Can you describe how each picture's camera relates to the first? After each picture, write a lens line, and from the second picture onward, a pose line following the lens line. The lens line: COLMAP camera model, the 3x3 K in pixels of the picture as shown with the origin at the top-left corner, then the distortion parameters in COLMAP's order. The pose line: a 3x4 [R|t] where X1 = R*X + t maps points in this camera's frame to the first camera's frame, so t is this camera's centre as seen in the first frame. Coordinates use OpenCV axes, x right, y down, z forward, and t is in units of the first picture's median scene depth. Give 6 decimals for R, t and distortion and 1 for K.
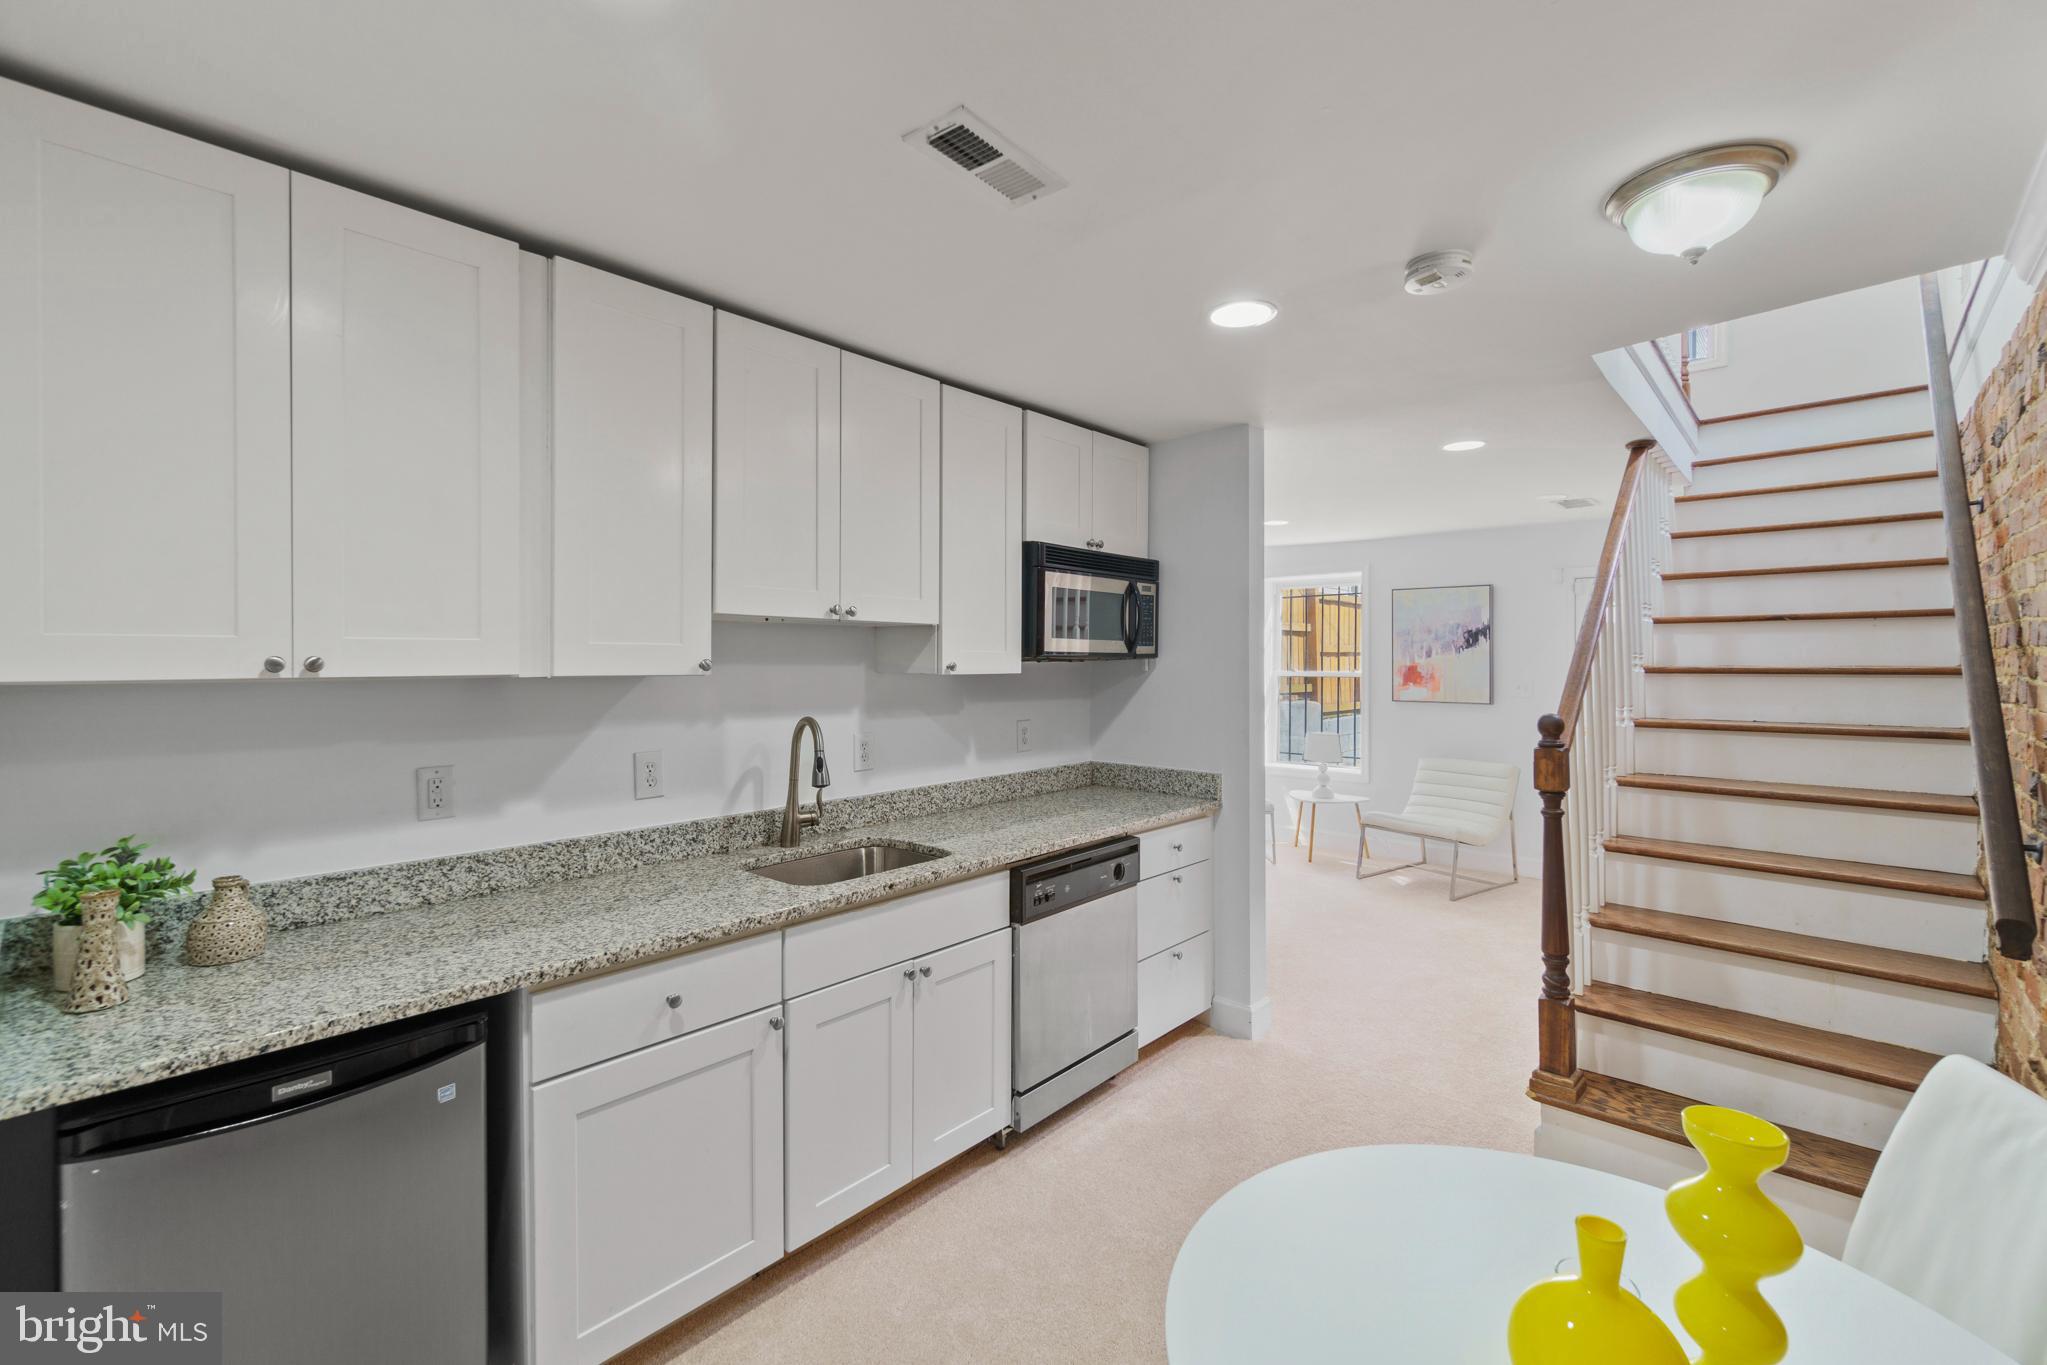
lens RADIAL K [[913.3, 0, 1023.5], [0, 913.3, 682.5], [0, 0, 1]] dist [0.000401, -0.000213]
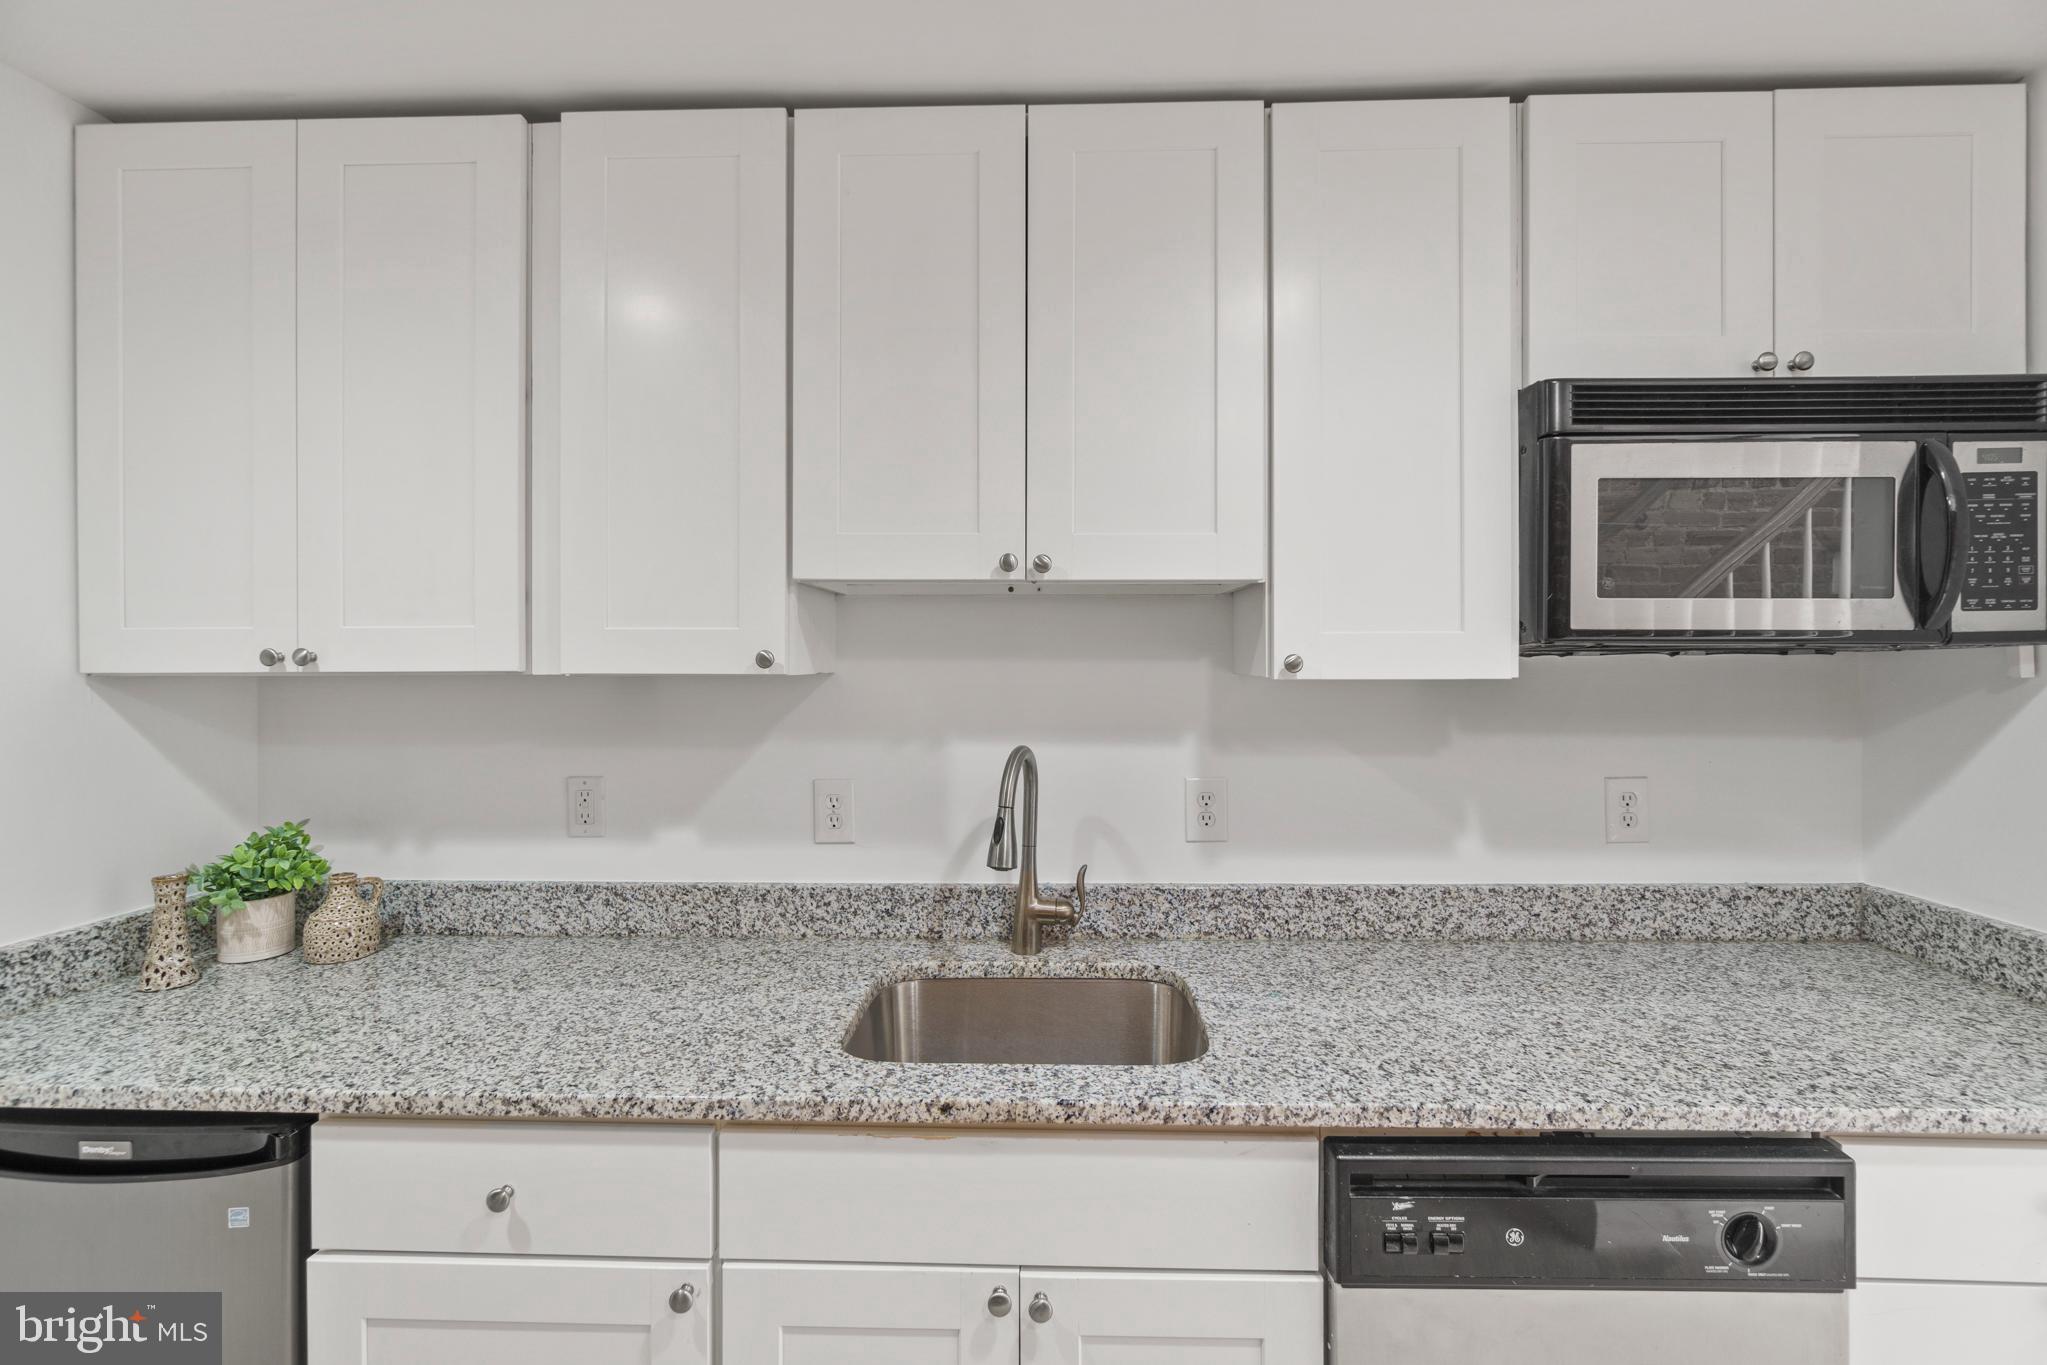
lens RADIAL K [[887.3, 0, 1025.9], [0, 887.3, 661.7], [0, 0, 1]] dist [-0.002723, 0.000315]
pose [[0.632439, -0.000326, -0.774610, 0.228579], [-0.017024, 0.999753, -0.014320, -0.009982], [0.774423, 0.022244, 0.632277, 0.657839]]
